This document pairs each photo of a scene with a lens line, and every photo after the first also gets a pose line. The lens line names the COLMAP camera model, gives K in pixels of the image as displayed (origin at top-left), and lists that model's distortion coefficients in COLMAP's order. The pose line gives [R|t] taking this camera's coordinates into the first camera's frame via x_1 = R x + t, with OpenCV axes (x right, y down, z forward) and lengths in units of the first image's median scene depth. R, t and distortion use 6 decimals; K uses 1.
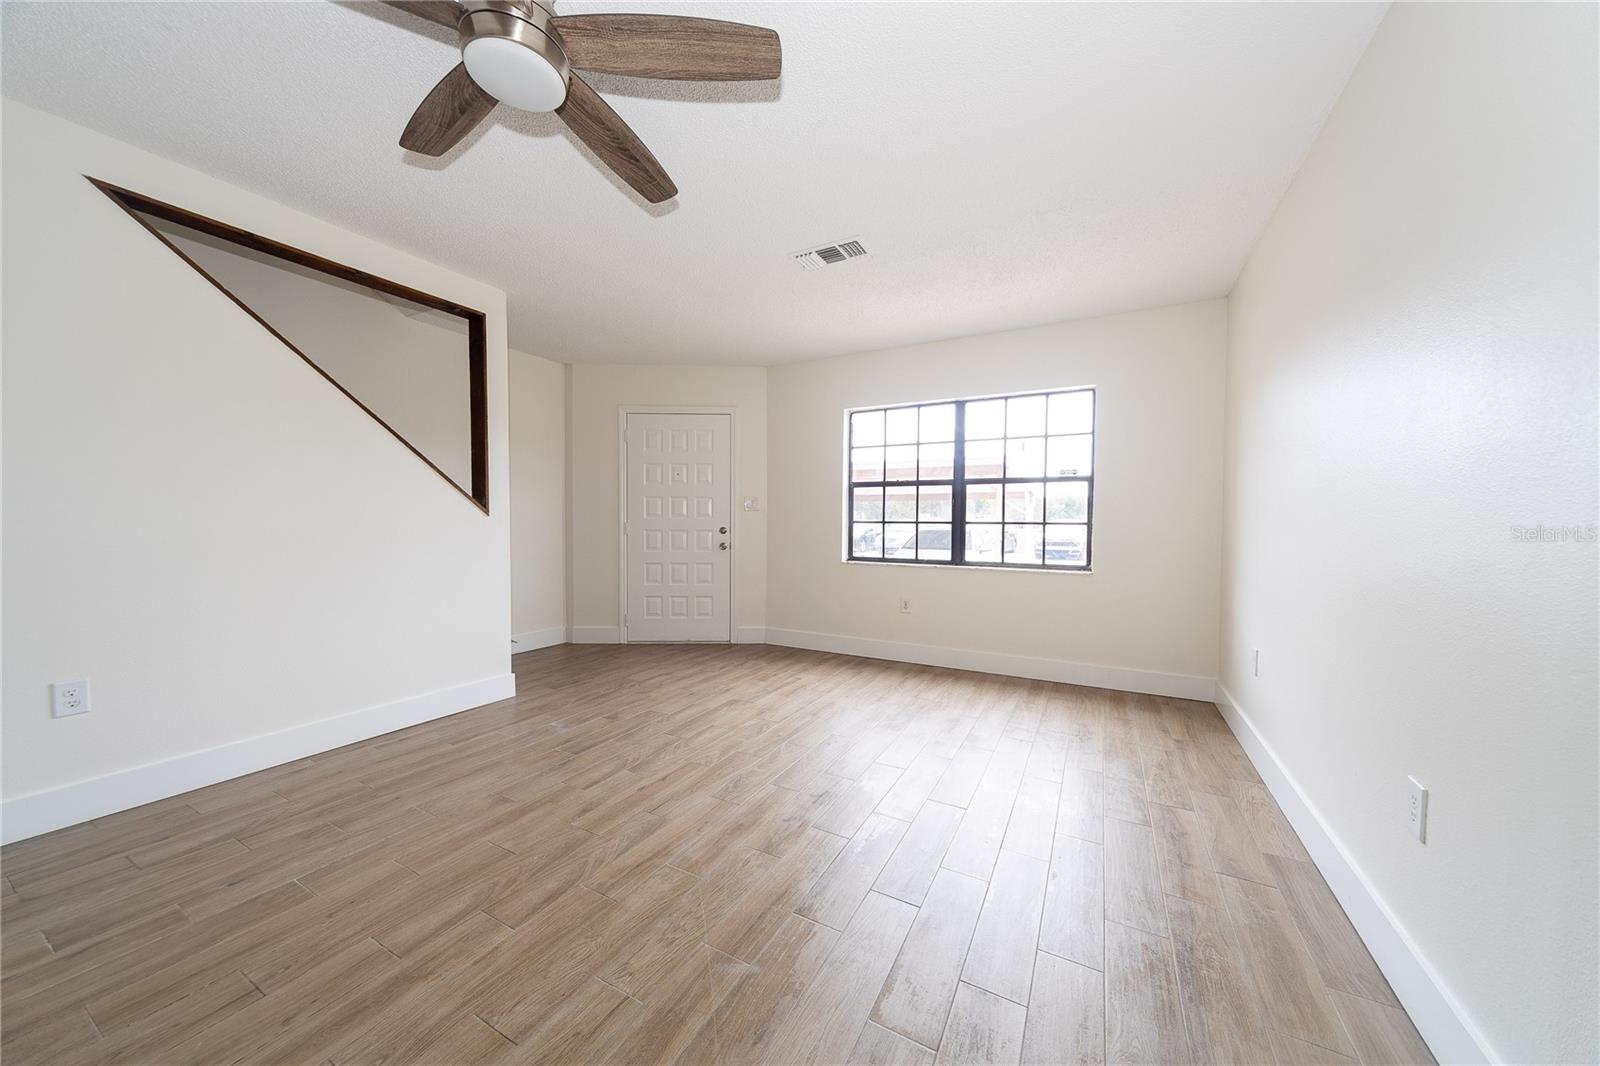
lens RADIAL K [[550.3, 0, 825.2], [0, 550.3, 541.0], [0, 0, 1]] dist [0.003134, -0.000247]
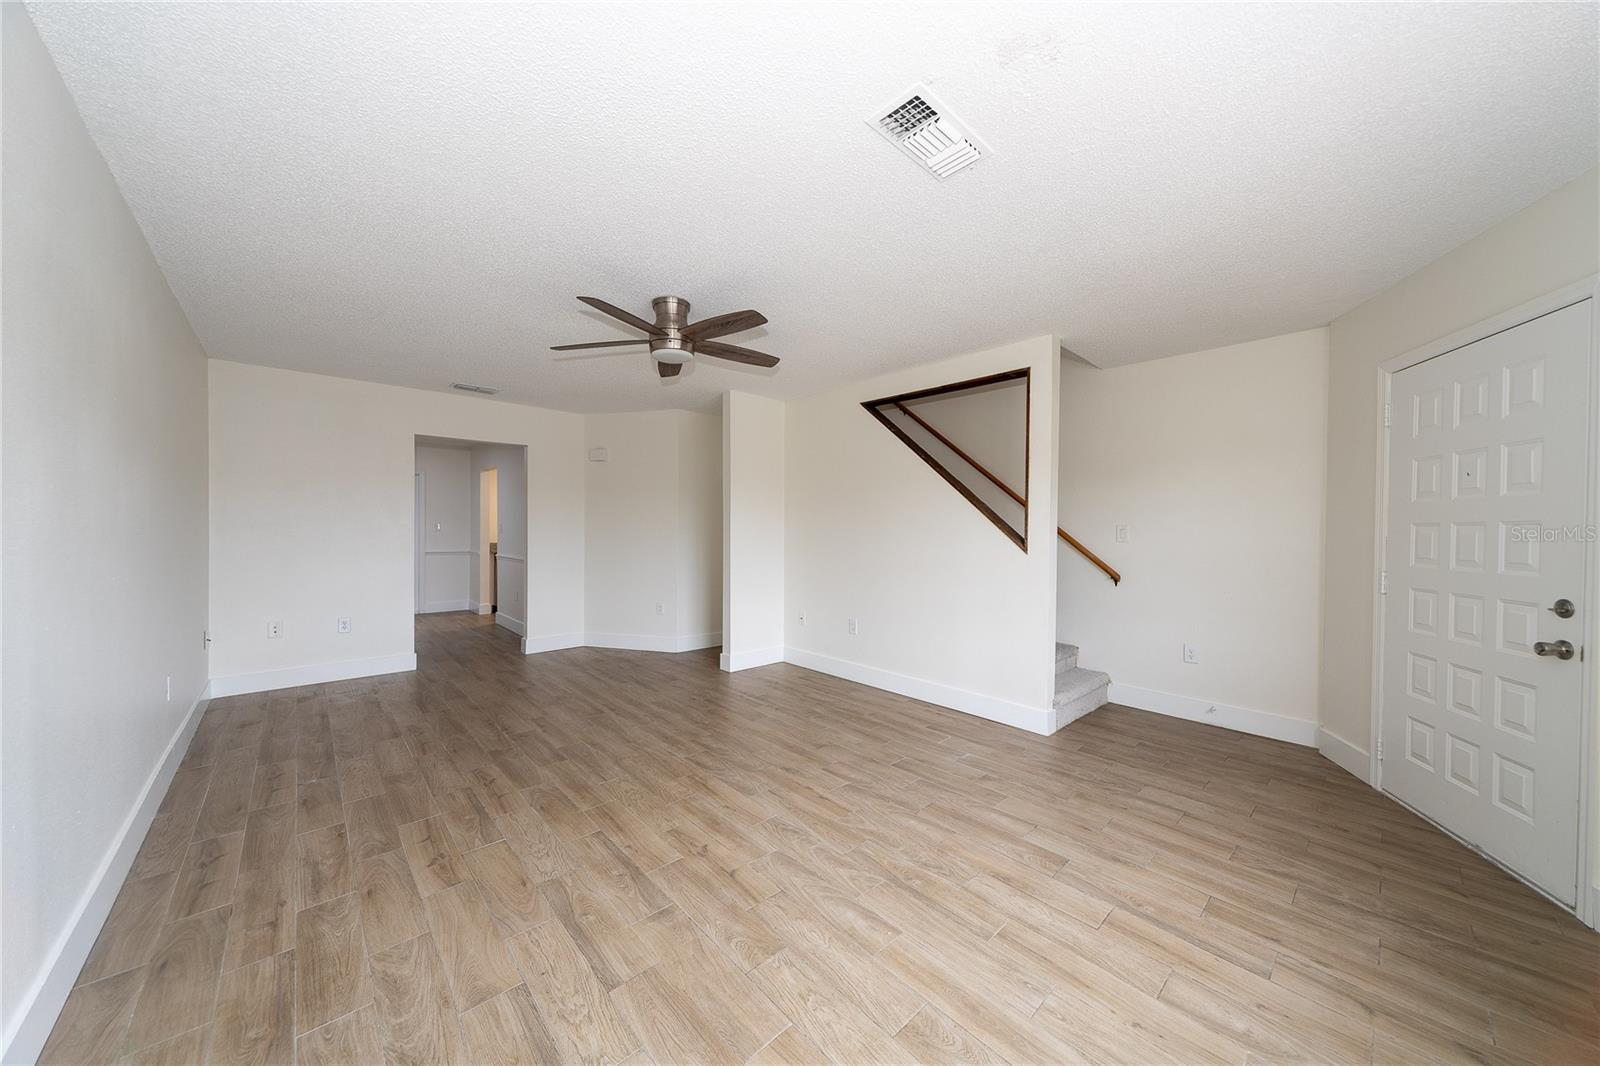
lens RADIAL K [[550.3, 0, 790.4], [0, 550.3, 533.4], [0, 0, 1]] dist [0.003134, -0.000247]
pose [[-0.368808, -0.003329, -0.929500, 0.672025], [-0.042436, 0.999011, 0.013260, -0.095790], [0.928536, 0.044334, -0.368585, 1.178090]]
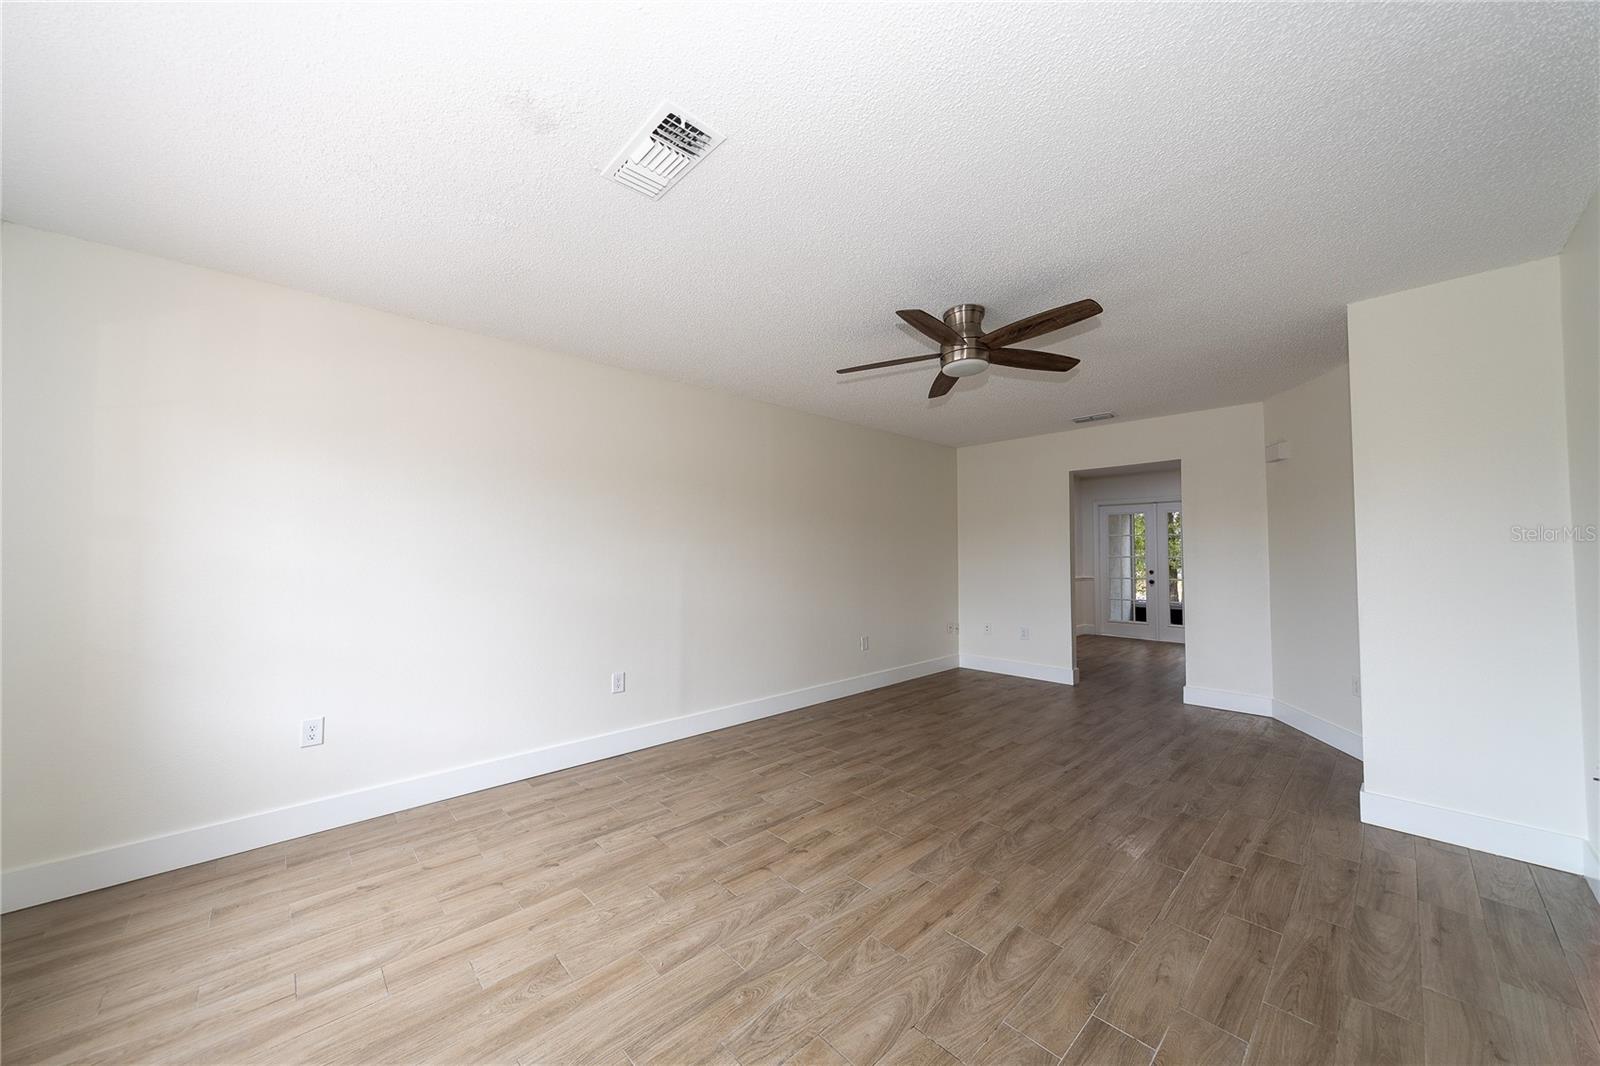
lens RADIAL K [[550.3, 0, 792.5], [0, 550.3, 536.8], [0, 0, 1]] dist [0.003134, -0.000247]
pose [[-0.937668, 0.005006, 0.347497, -0.348708], [0.006417, 0.999975, 0.002909, -0.121300], [-0.347474, 0.004958, -0.937677, 1.617069]]
